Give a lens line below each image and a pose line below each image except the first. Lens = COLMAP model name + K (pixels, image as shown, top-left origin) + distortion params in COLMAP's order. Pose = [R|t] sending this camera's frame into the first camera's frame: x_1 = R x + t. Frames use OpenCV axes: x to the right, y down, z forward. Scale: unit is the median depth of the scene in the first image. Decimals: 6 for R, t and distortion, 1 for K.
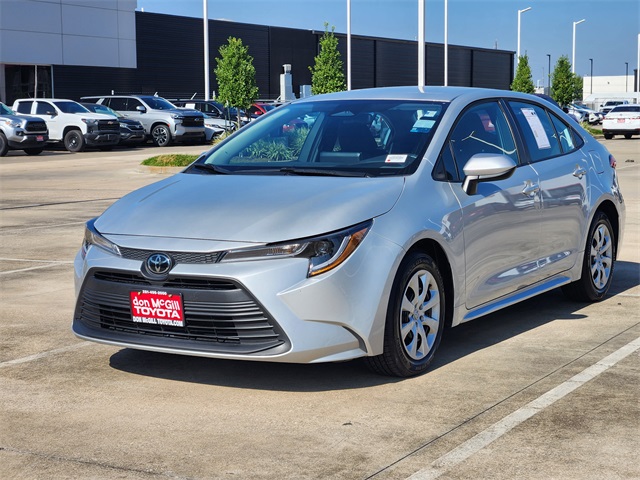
lens RADIAL K [[1232.0, 0, 320.0], [0, 1232.0, 240.0], [0, 0, 1]] dist [-0.161207, 1.712908]
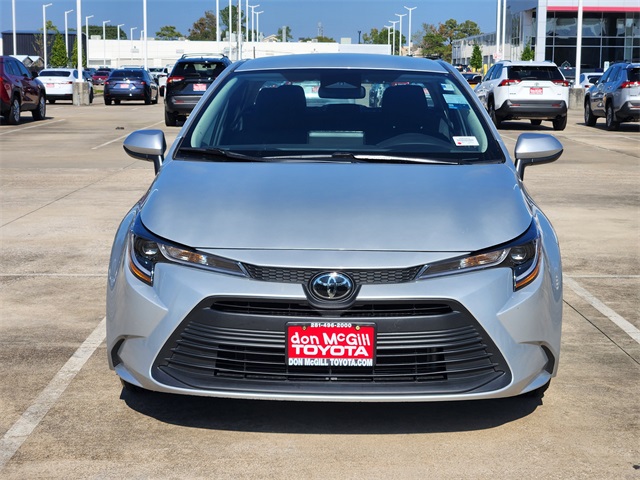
lens RADIAL K [[1232.0, 0, 320.0], [0, 1232.0, 240.0], [0, 0, 1]] dist [-0.161207, 1.712908]
pose [[0.873114, -0.050369, 0.484908, -0.503681], [0.036112, 0.998598, 0.038706, -0.038905], [-0.486177, -0.016283, 0.873708, 0.341230]]
